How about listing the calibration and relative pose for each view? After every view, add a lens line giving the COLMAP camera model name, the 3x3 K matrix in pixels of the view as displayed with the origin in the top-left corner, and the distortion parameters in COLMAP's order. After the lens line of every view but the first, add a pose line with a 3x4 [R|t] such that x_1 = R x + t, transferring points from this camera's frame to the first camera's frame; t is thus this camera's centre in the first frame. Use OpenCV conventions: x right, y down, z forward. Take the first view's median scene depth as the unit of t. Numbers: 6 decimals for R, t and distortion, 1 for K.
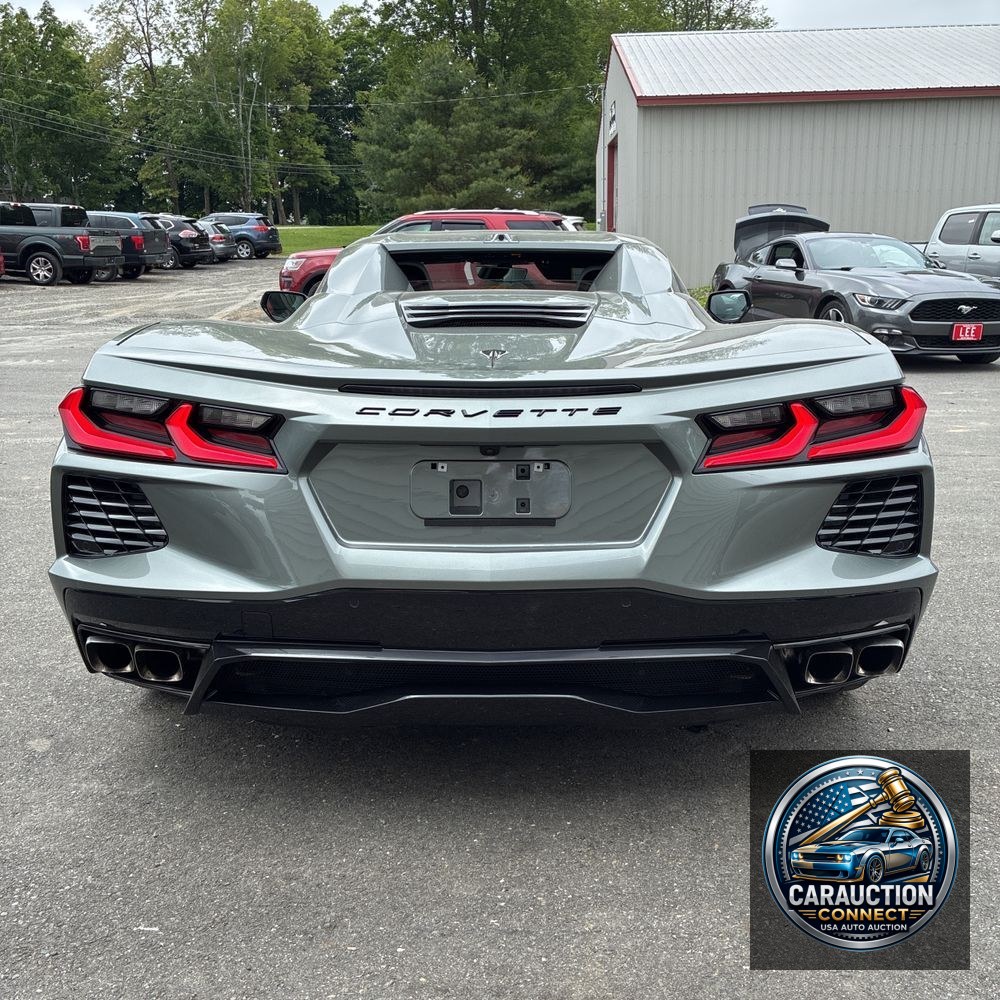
lens RADIAL K [[1029.0, 0, 502.4], [0, 1029.0, 496.7], [0, 0, 1]] dist [0.028033, 0.000000]
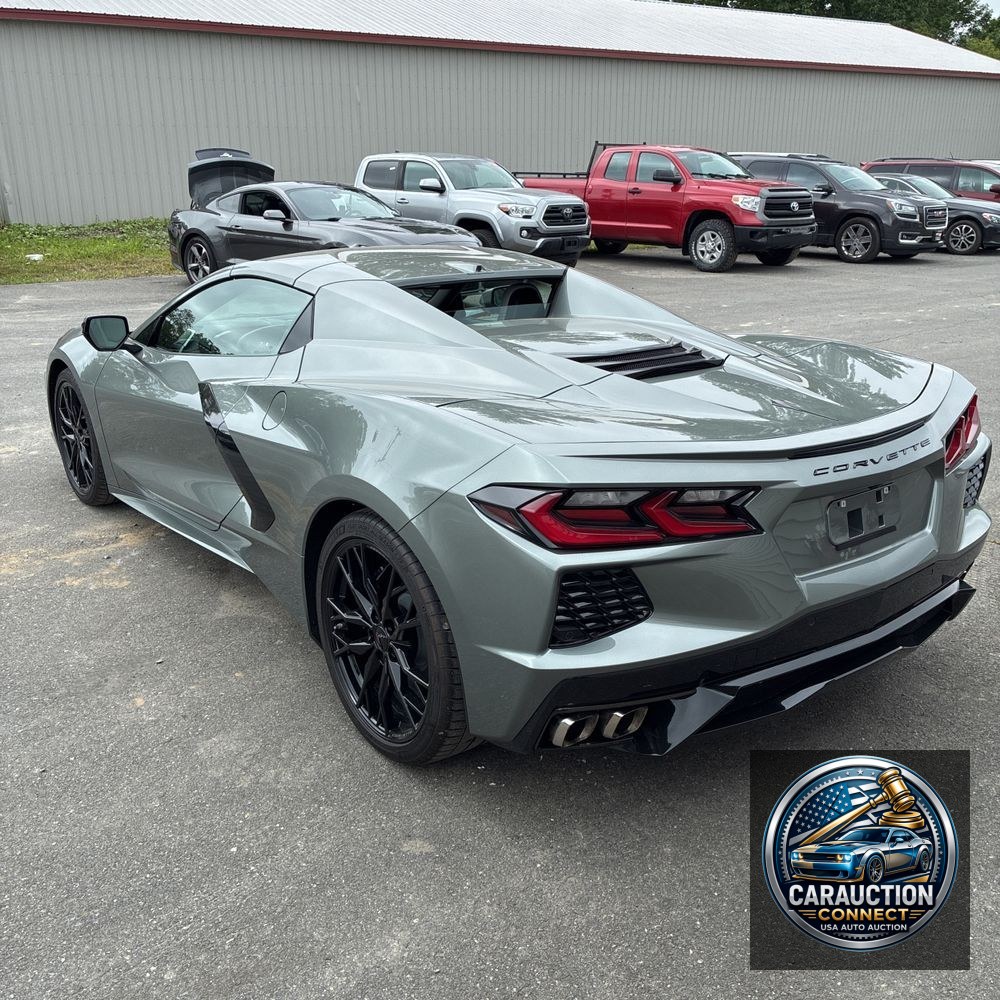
lens RADIAL K [[1029.0, 0, 508.0], [0, 1029.0, 497.5], [0, 0, 1]] dist [0.028033, 0.000000]
pose [[0.765014, -0.195993, 0.613466, -0.234296], [0.143855, 0.980503, 0.133863, -0.053983], [-0.627742, -0.014157, 0.778293, 0.050688]]
